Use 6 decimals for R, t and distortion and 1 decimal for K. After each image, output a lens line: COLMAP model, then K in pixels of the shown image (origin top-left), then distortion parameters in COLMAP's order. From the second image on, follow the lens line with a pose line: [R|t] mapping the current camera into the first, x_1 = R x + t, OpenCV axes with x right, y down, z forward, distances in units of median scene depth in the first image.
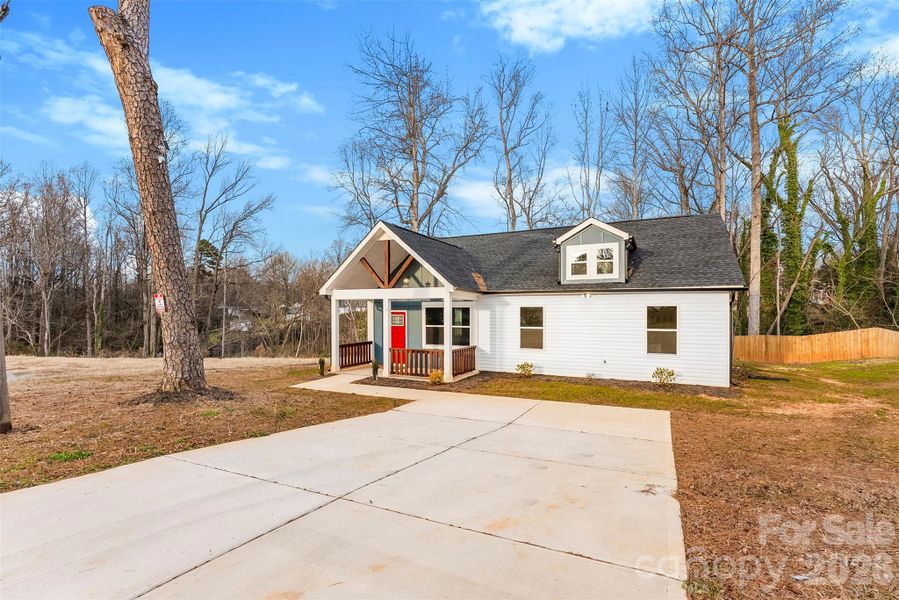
lens RADIAL K [[364.7, 0, 449.8], [0, 364.7, 300.2], [0, 0, 1]] dist [-0.000870, -0.000126]
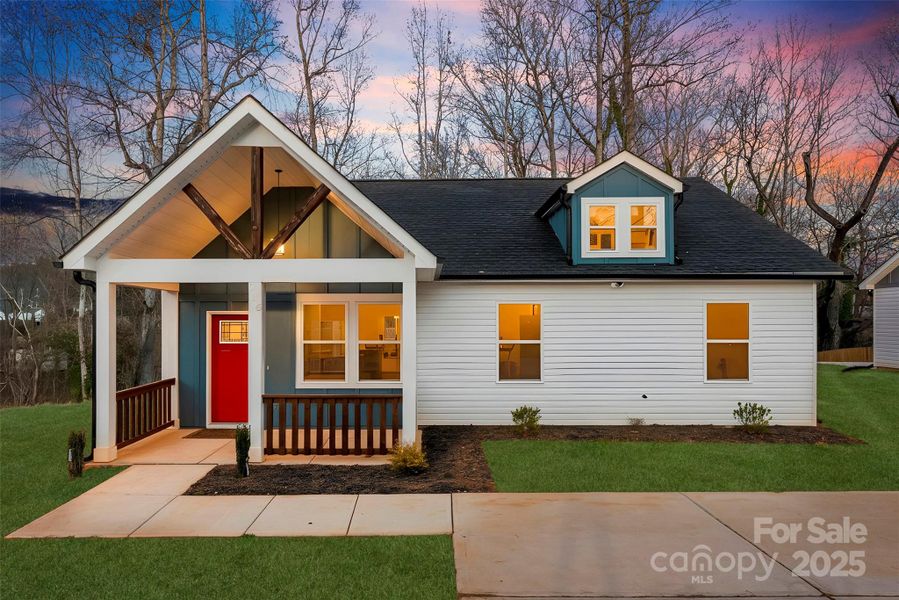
lens RADIAL K [[539.8, 0, 449.5], [0, 539.8, 300.0], [0, 0, 1]] dist [-0.000152, -0.000843]
pose [[0.918089, 0.008347, 0.396287, -0.208001], [-0.008614, 0.999962, -0.001106, 0.015214], [-0.396281, -0.002398, 0.918126, 0.307289]]
